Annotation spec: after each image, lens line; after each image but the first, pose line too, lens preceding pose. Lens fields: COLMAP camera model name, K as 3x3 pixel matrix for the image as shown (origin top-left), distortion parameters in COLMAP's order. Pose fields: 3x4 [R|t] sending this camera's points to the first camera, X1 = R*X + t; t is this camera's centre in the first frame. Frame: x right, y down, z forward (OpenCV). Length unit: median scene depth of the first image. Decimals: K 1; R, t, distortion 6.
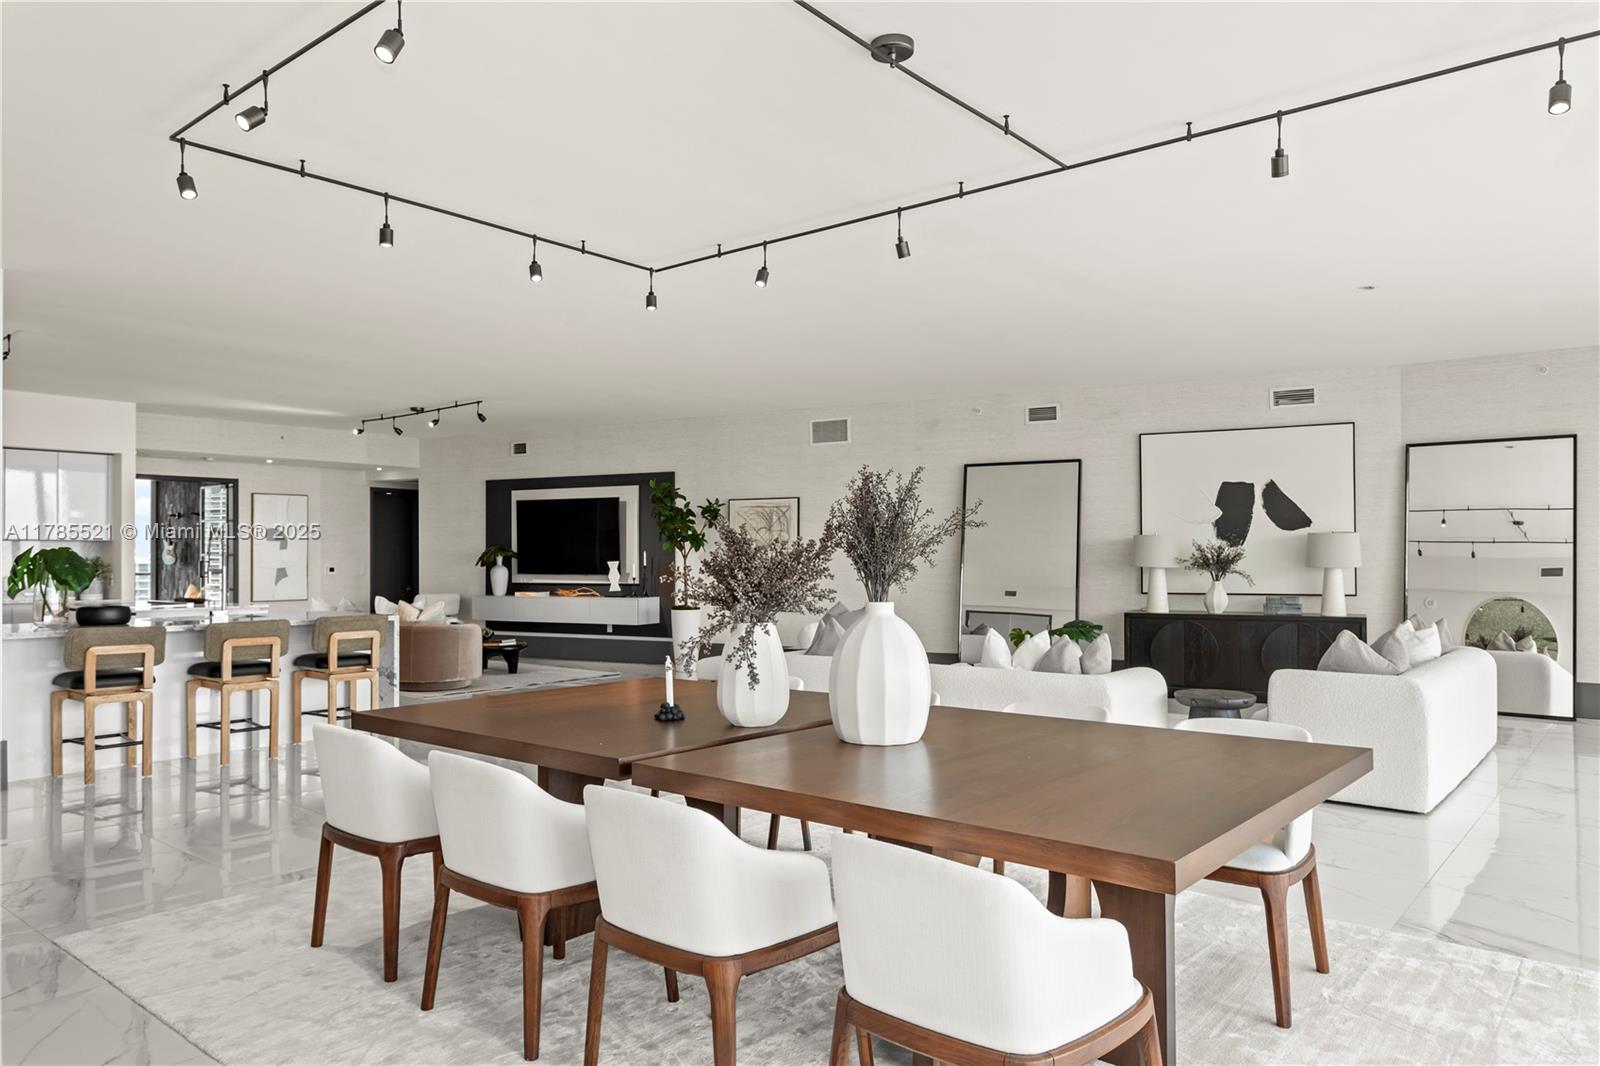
lens RADIAL K [[1075.0, 0, 806.5], [0, 1075.0, 539.8], [0, 0, 1]] dist [0.000766, 0.006698]
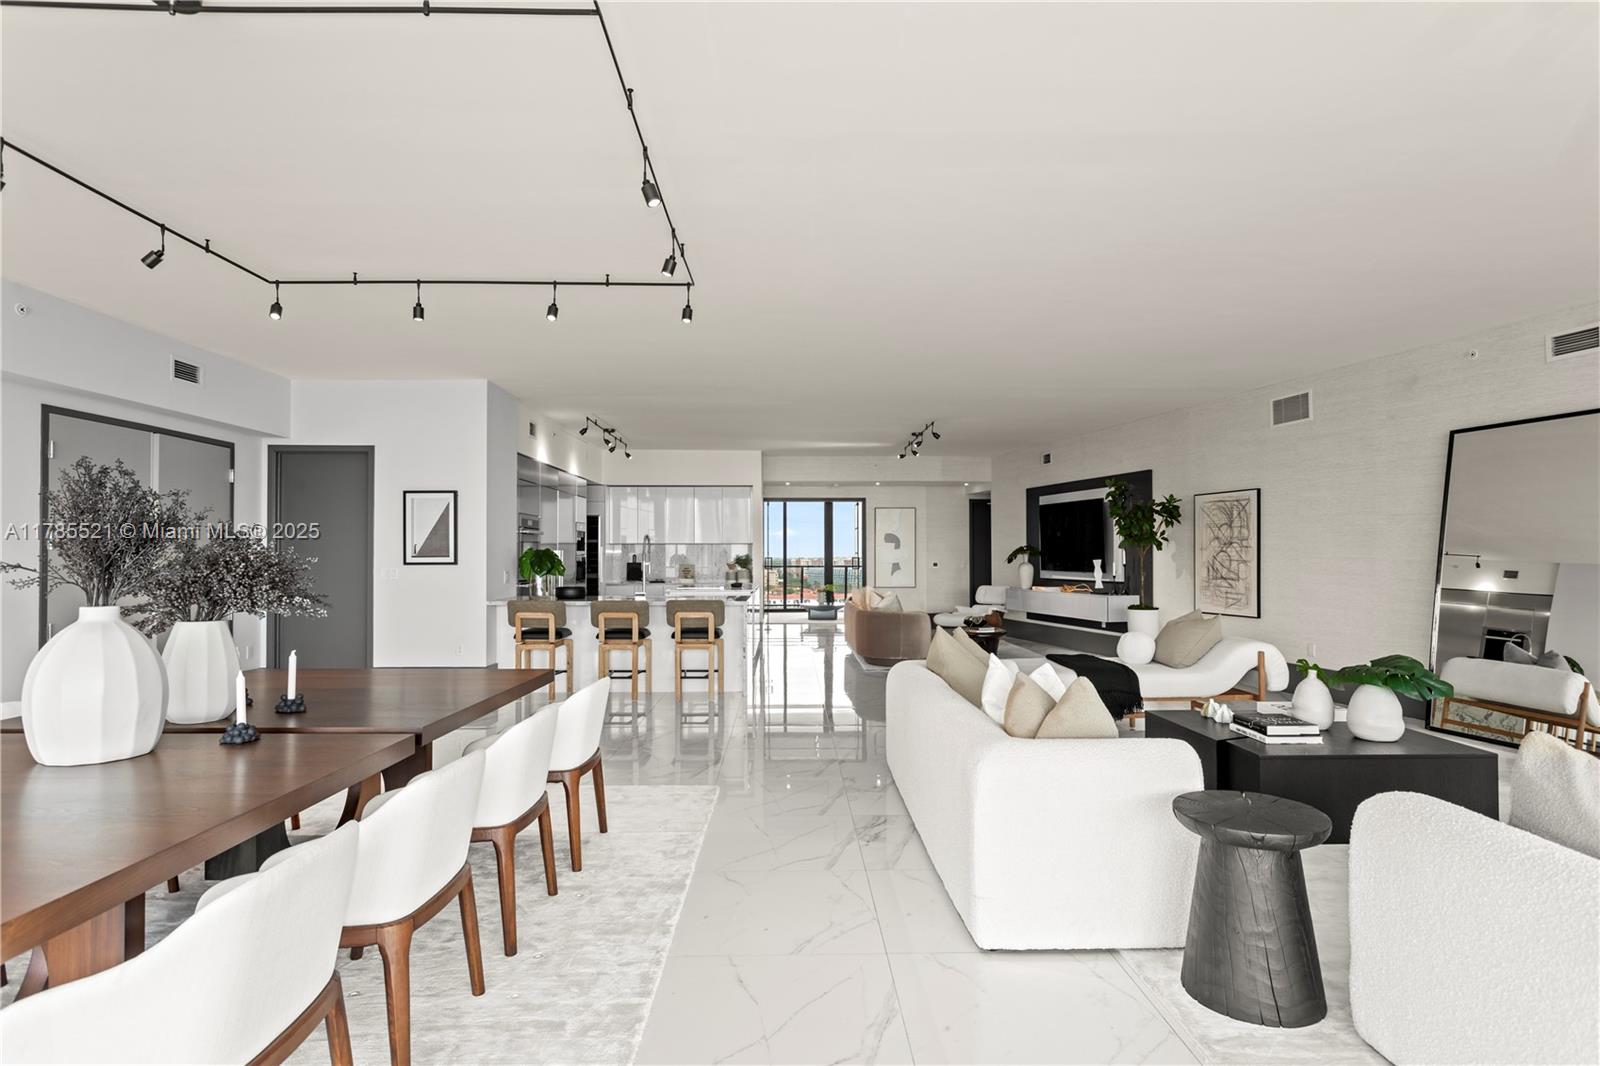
lens RADIAL K [[847.4, 0, 807.5], [0, 847.4, 546.3], [0, 0, 1]] dist [0.002005, 0.000488]
pose [[0.652792, -0.005665, -0.757516, 0.247761], [0.010495, 0.999944, 0.001565, 0.002813], [0.757464, -0.008972, 0.652815, 0.238142]]
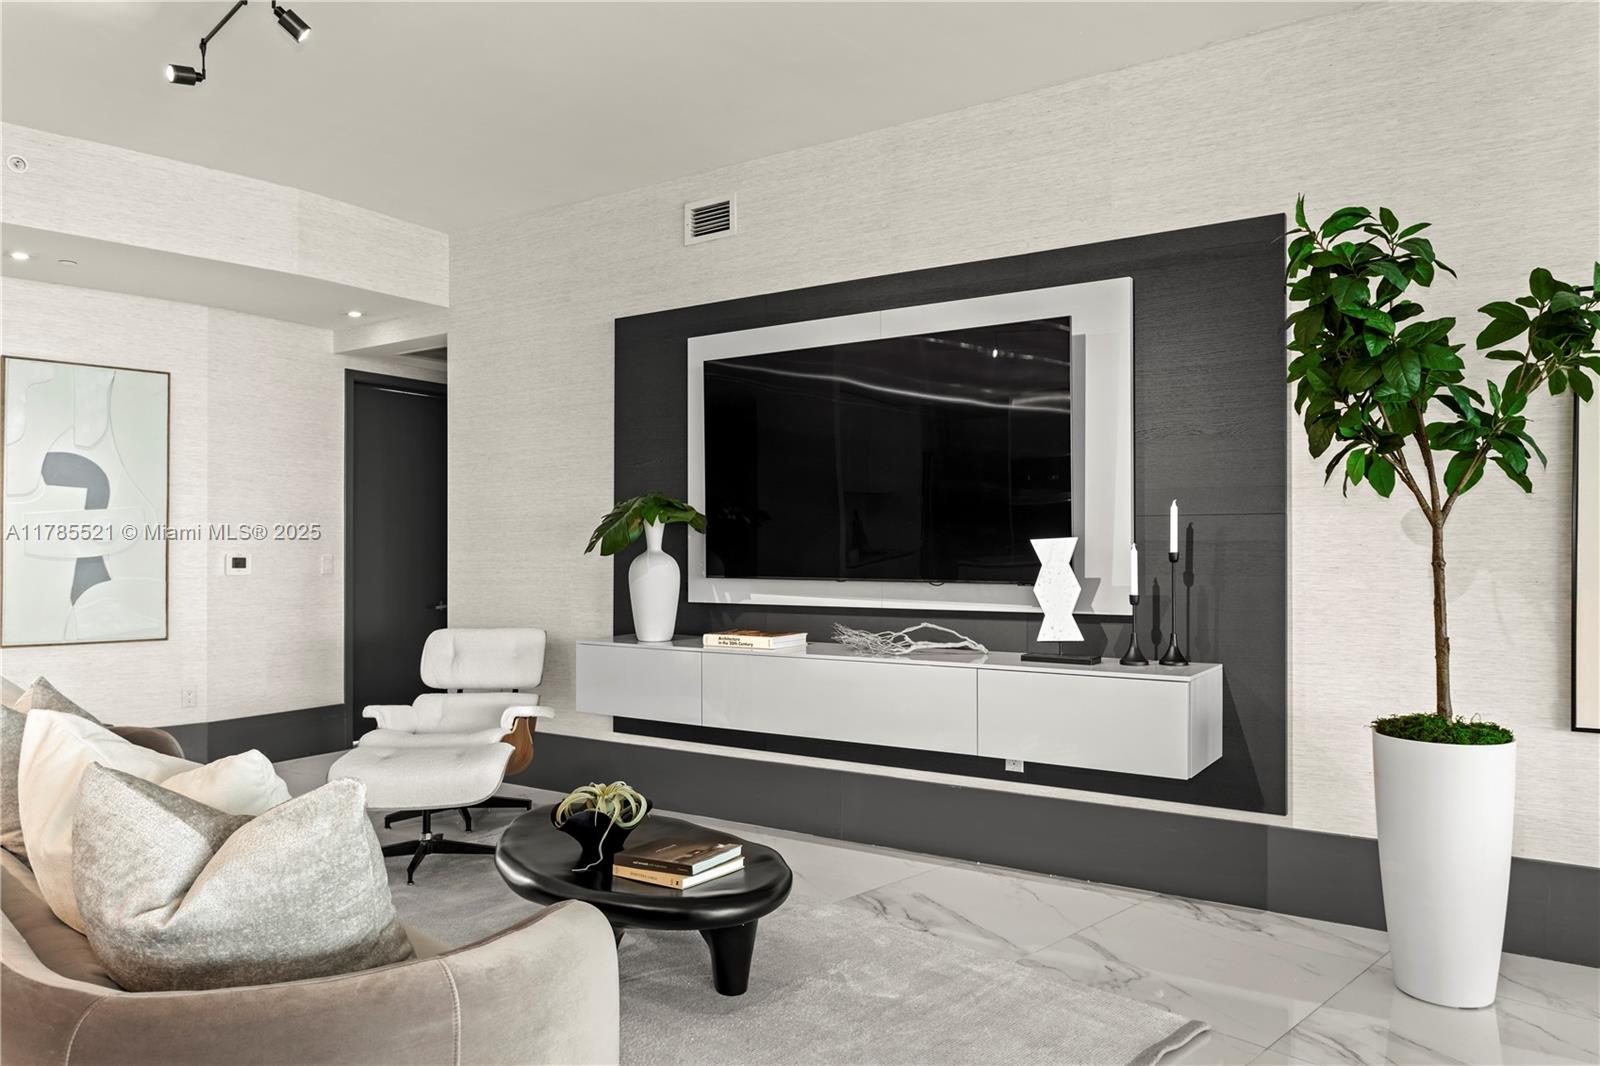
lens RADIAL K [[1075.0, 0, 792.3], [0, 1075.0, 539.0], [0, 0, 1]] dist [0.000766, 0.006698]
pose [[0.993912, 0.002524, -0.110144, -0.207053], [-0.002480, 0.999997, 0.000532, 0.019608], [0.110145, -0.000256, 0.993916, 0.674267]]
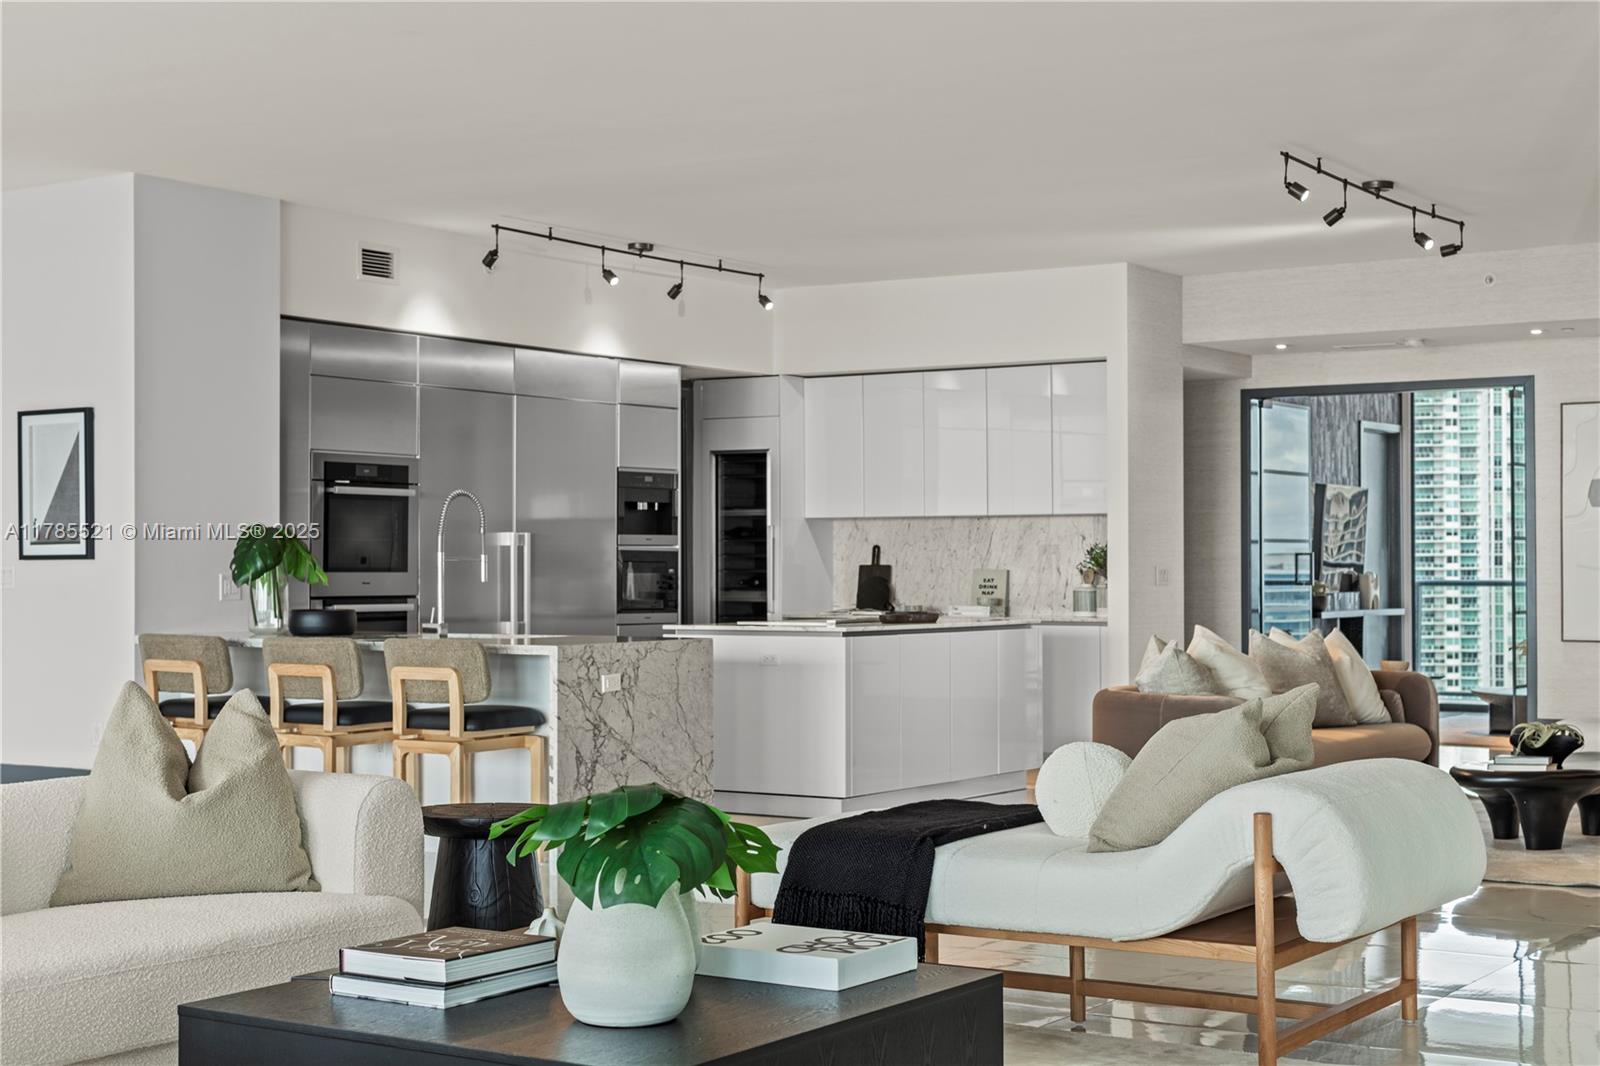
lens RADIAL K [[2359.6, 0, 807.6], [0, 2359.6, 525.6], [0, 0, 1]] dist [0.014268, 0.000000]
pose [[0.103284, -0.013141, -0.994565, 0.460675], [0.015823, 0.999808, -0.011567, 0.015546], [0.994526, -0.014542, 0.103472, 0.594877]]
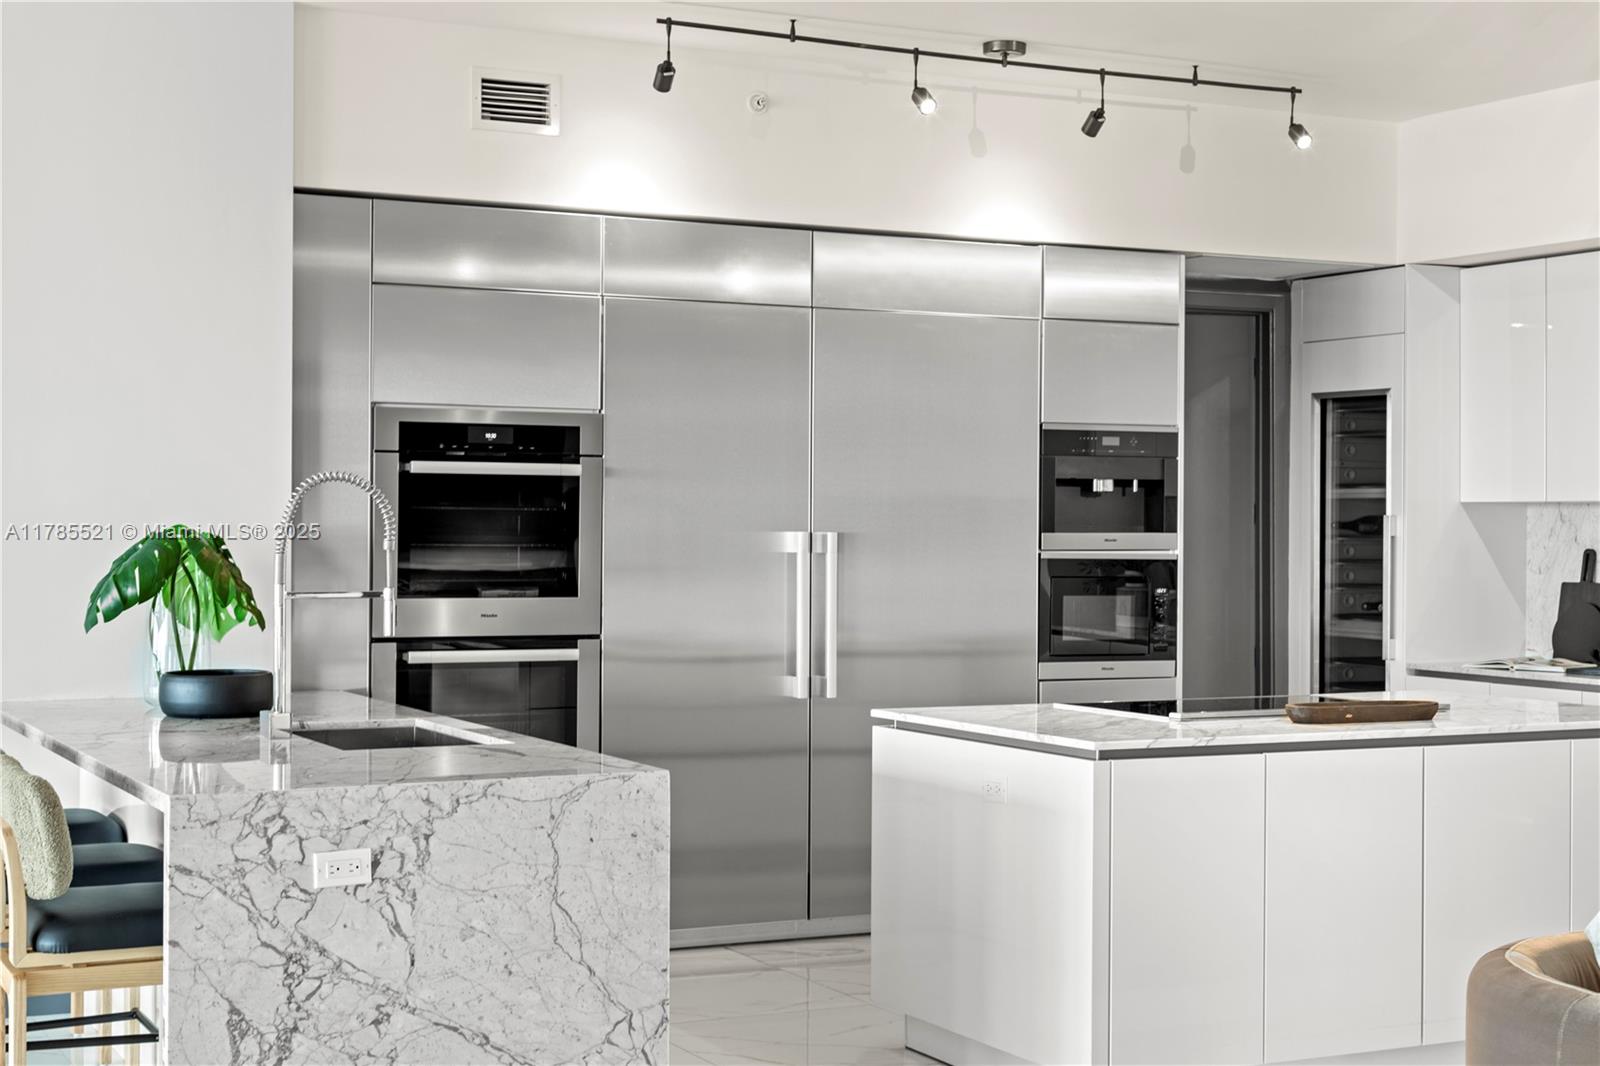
lens RADIAL K [[2359.6, 0, 785.0], [0, 2359.6, 534.2], [0, 0, 1]] dist [0.014268, 0.000000]
pose [[-0.412076, 0.007003, -0.911122, 0.039244], [0.008961, 0.999953, 0.003633, 0.003832], [0.911105, -0.006667, -0.412120, 0.811356]]
